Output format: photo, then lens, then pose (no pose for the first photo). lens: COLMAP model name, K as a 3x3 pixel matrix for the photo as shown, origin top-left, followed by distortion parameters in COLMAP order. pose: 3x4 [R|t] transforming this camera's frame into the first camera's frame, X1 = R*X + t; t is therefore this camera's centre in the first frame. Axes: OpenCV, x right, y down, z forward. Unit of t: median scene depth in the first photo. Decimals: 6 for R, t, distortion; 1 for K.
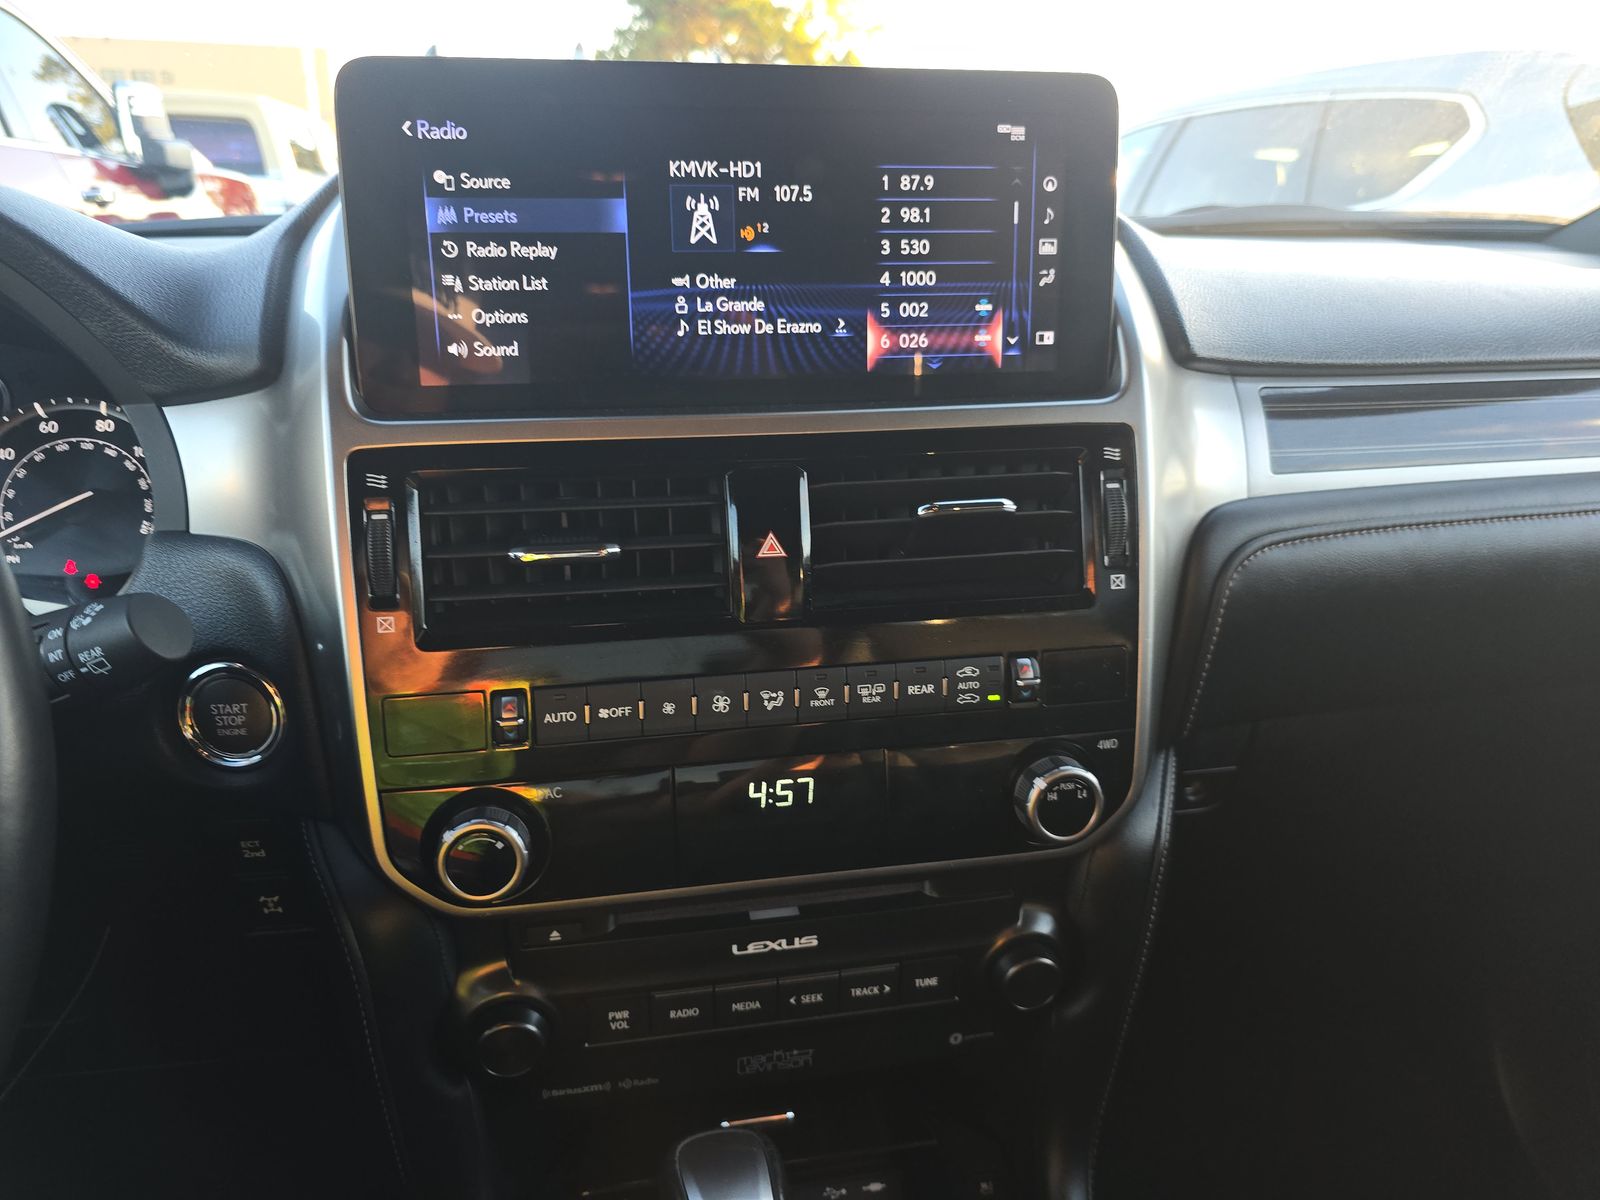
lens RADIAL K [[1066.1, 0, 762.6], [0, 1066.1, 610.6], [0, 0, 1]] dist [0.017839, -0.013975]
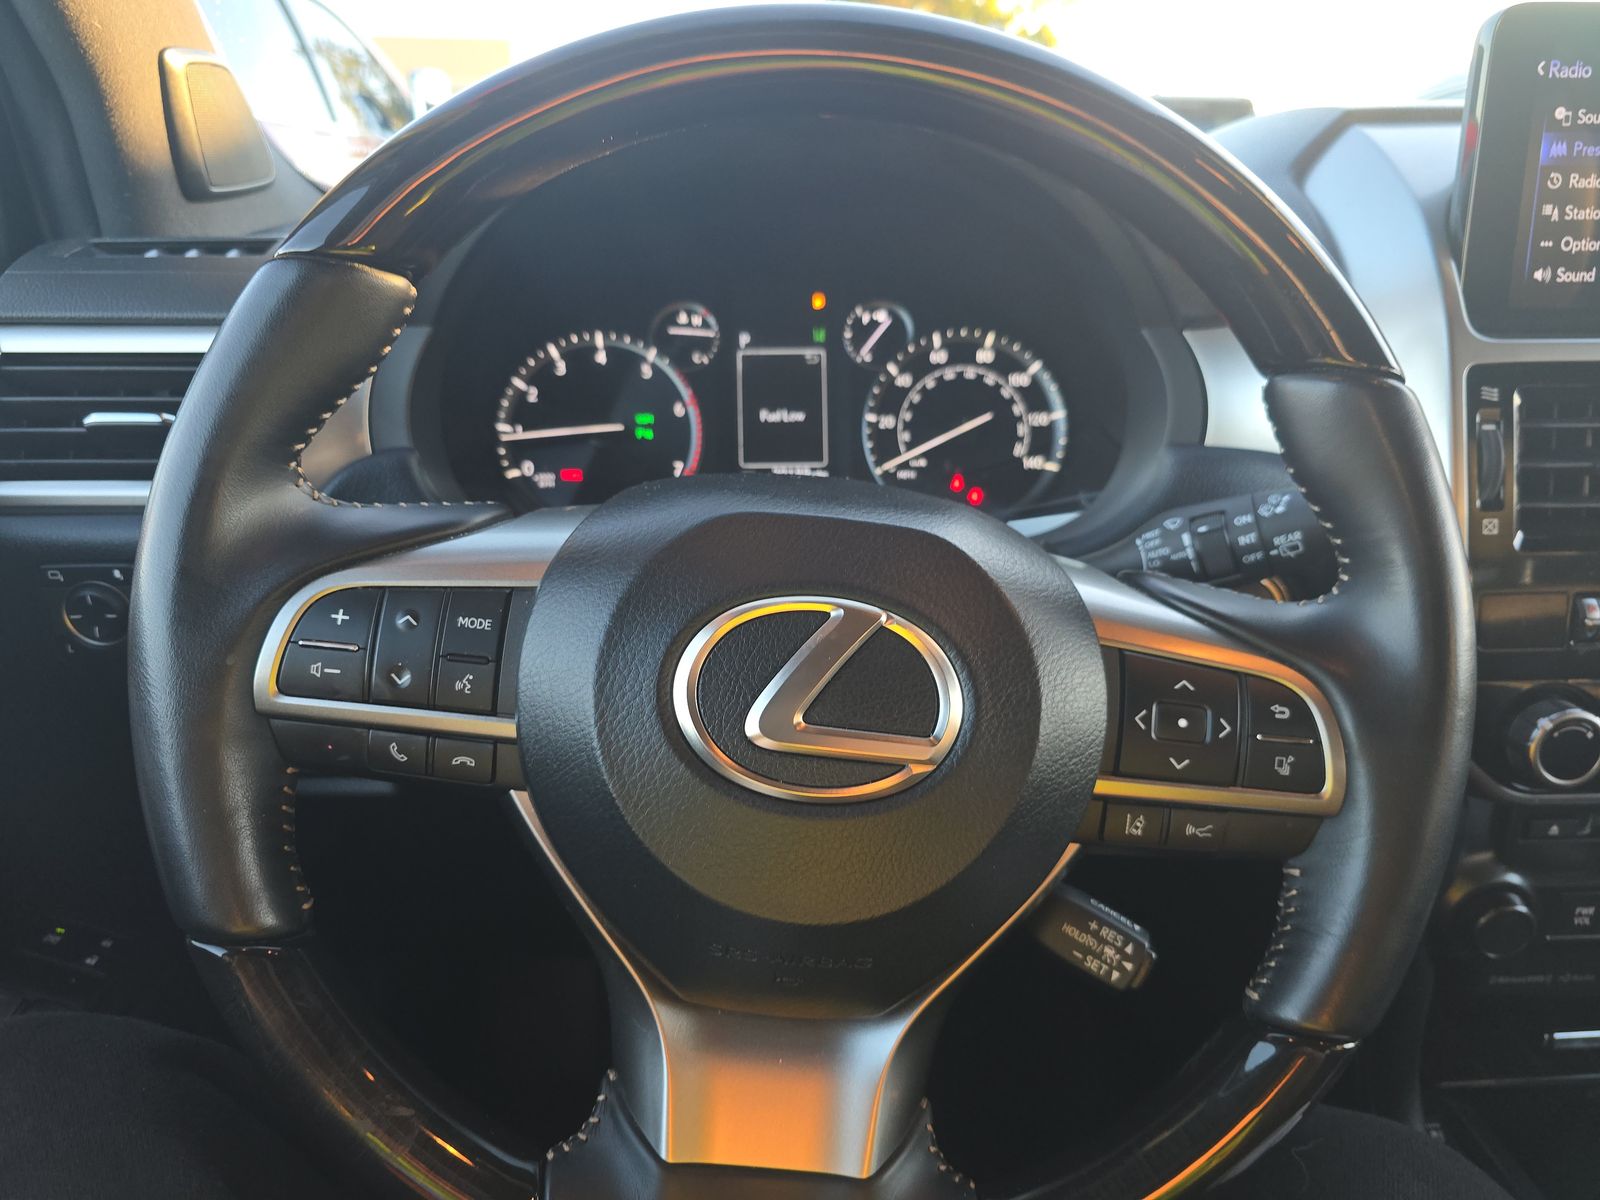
lens RADIAL K [[1066.1, 0, 796.9], [0, 1066.1, 603.5], [0, 0, 1]] dist [0.017839, -0.013975]
pose [[0.991570, 0.041998, -0.122579, -0.781610], [-0.040684, 0.999085, 0.013203, 0.090476], [0.123022, -0.008105, 0.992371, -0.146783]]
